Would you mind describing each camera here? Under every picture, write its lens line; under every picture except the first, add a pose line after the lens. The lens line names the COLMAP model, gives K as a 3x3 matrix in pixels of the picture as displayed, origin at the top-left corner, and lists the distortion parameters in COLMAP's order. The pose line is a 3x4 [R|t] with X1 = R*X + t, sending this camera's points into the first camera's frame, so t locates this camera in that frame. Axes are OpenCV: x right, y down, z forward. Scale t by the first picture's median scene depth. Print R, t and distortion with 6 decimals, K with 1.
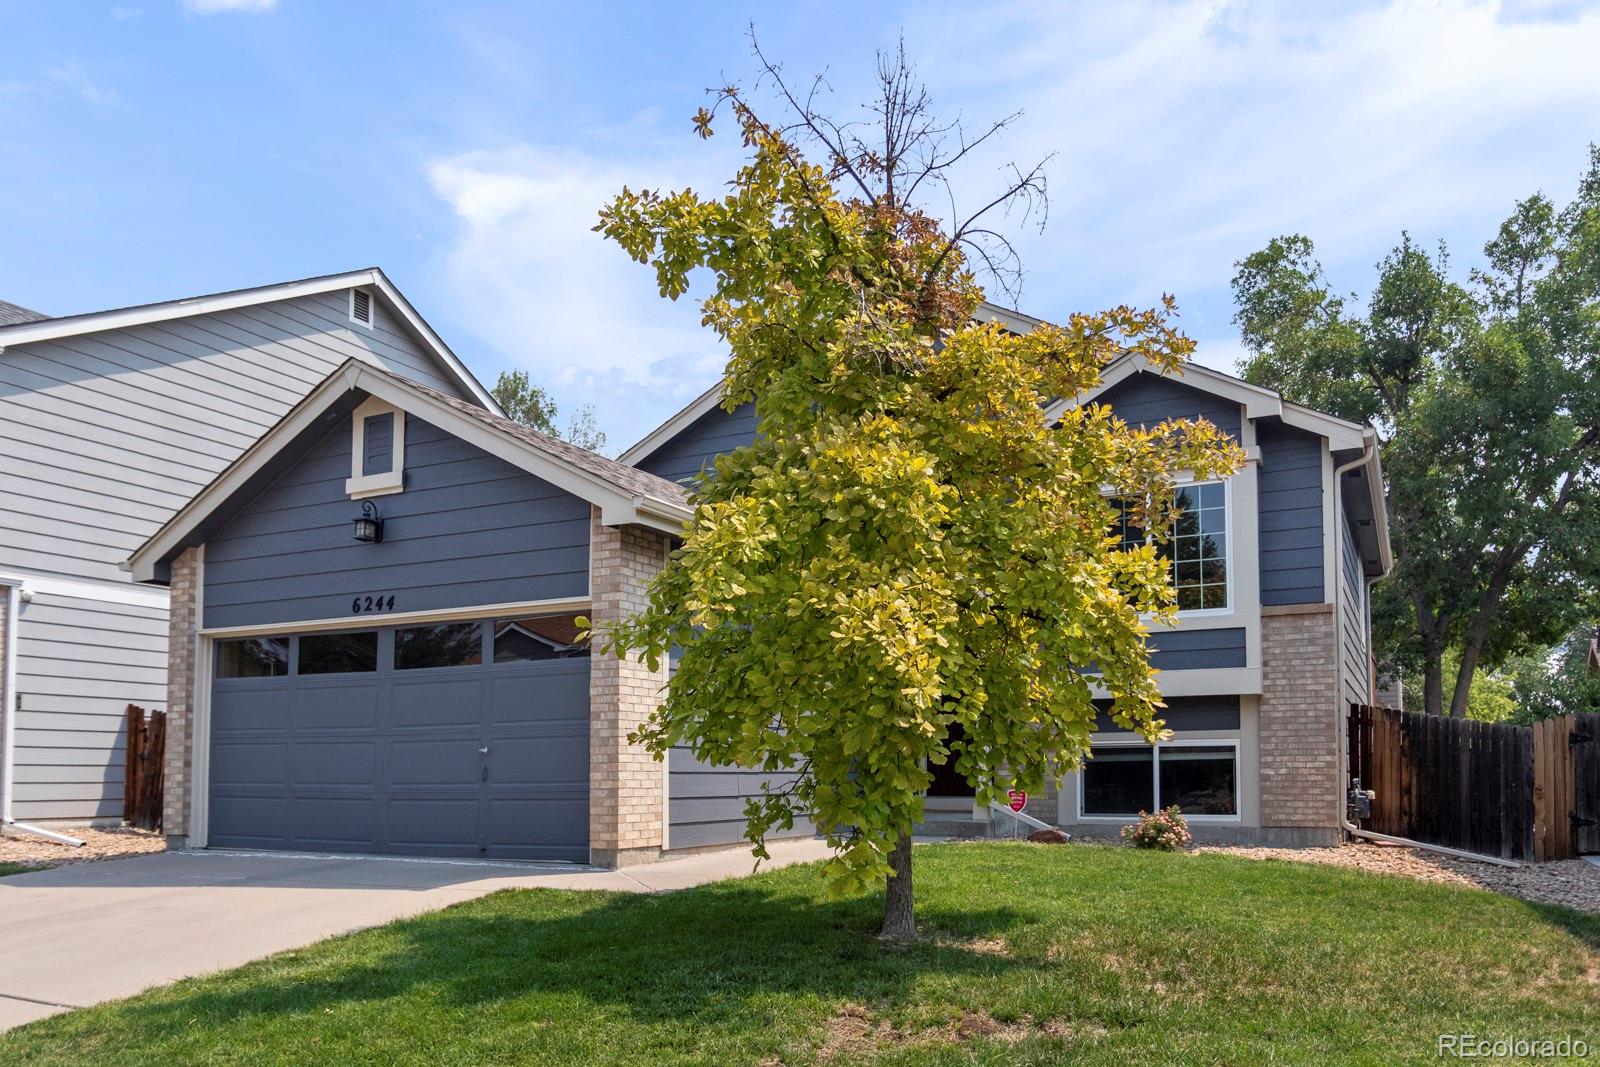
lens RADIAL K [[1189.2, 0, 800.0], [0, 1189.2, 533.5], [0, 0, 1]] dist [0.000756, 0.000738]
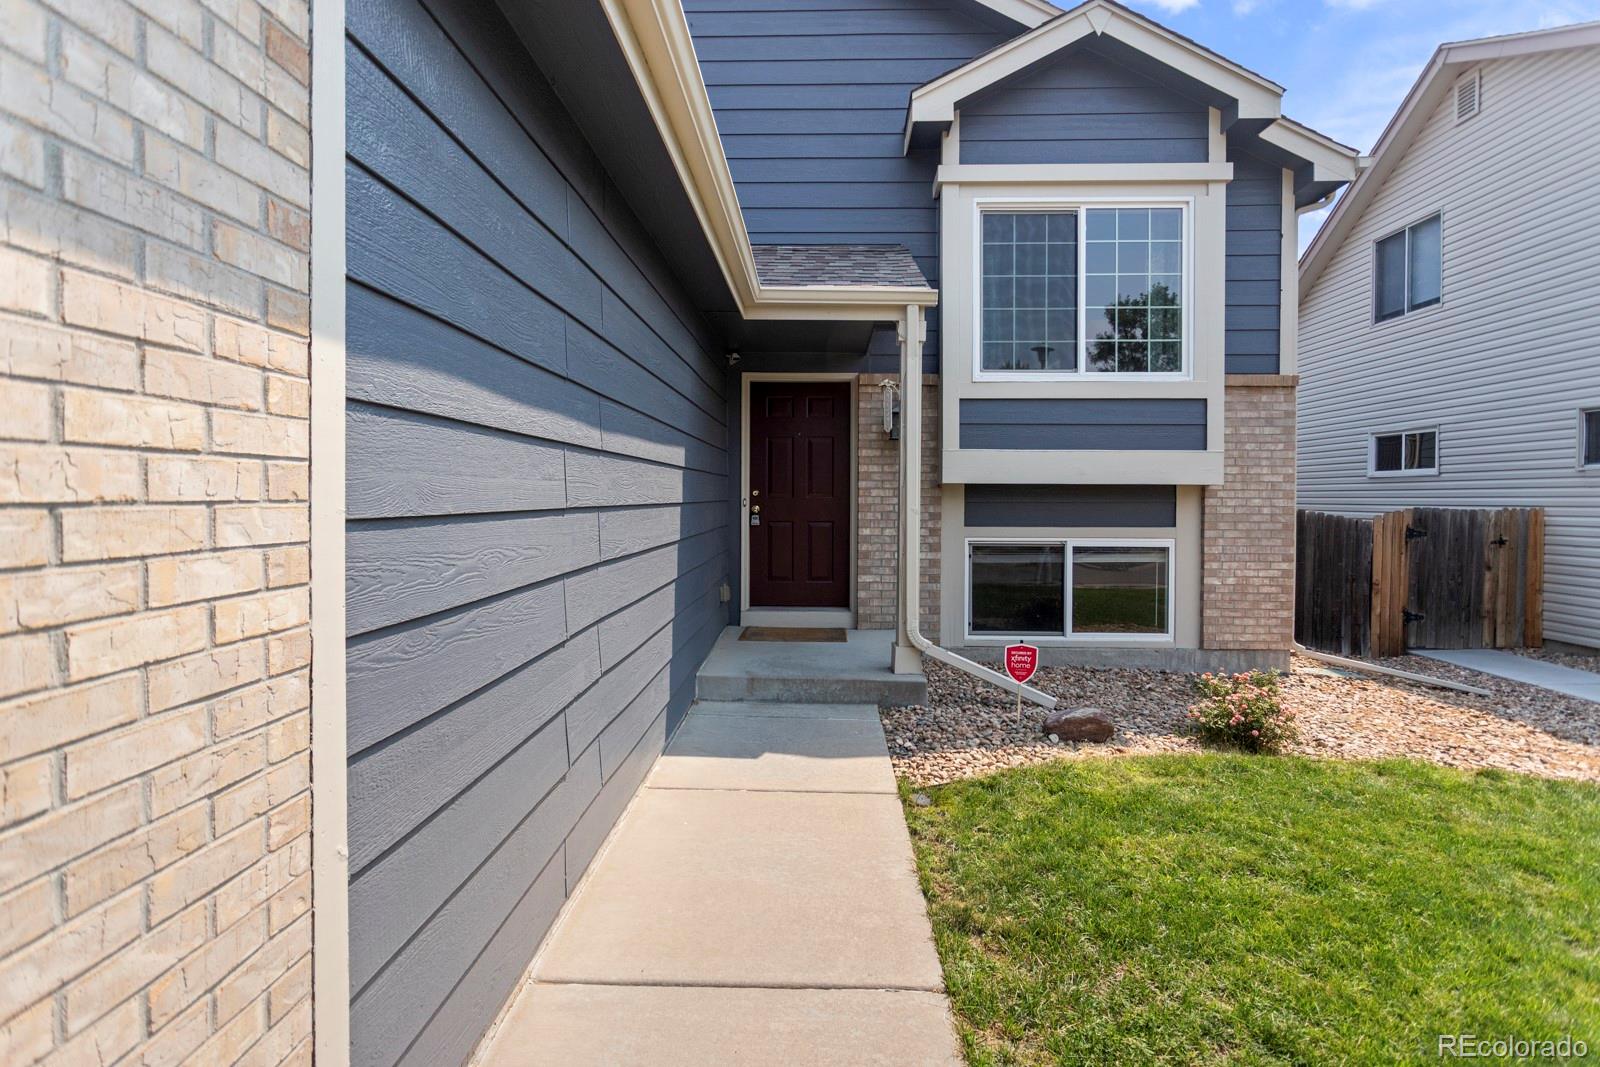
lens RADIAL K [[779.0, 0, 803.1], [0, 779.0, 507.0], [0, 0, 1]] dist [0.000200, 0.000722]
pose [[0.901071, 0.003271, 0.433659, -0.081175], [-0.094847, 0.977249, 0.189705, 0.077721], [-0.423172, -0.212069, 0.880881, 0.661126]]
